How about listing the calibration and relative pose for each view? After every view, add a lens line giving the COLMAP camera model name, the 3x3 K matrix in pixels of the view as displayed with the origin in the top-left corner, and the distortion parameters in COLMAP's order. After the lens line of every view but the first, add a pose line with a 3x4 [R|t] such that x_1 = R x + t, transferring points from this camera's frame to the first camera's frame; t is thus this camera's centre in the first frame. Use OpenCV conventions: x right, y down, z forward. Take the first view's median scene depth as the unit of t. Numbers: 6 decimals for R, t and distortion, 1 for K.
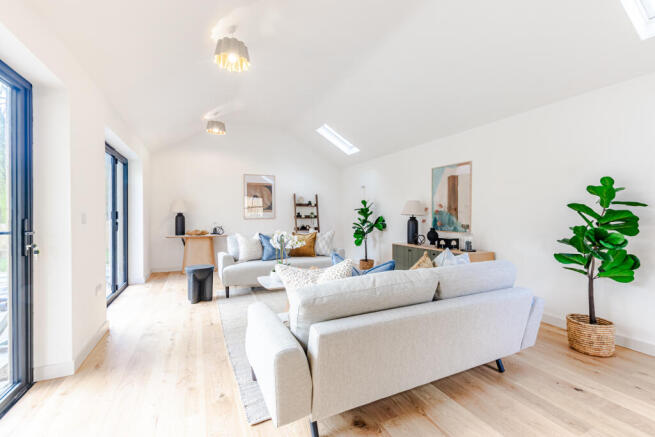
lens RADIAL K [[281.2, 0, 335.1], [0, 281.2, 216.7], [0, 0, 1]] dist [-0.000010, 0.000128]
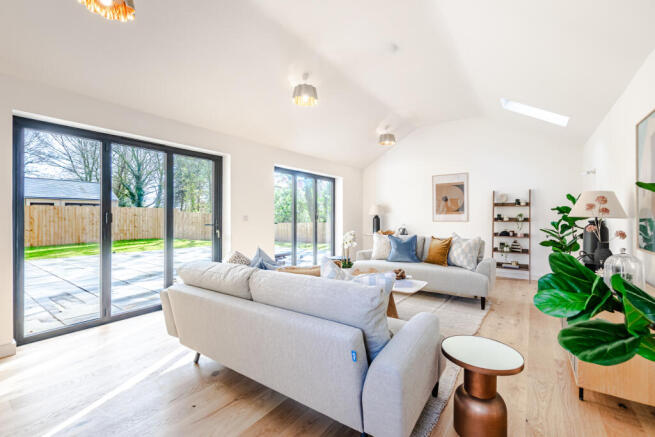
lens RADIAL K [[281.2, 0, 325.3], [0, 281.2, 217.9], [0, 0, 1]] dist [-0.000010, 0.000128]
pose [[0.495701, 0.002995, -0.868488, 0.330448], [-0.004928, 0.999988, 0.000636, -0.002184], [0.868479, 0.003964, 0.495710, 0.172439]]
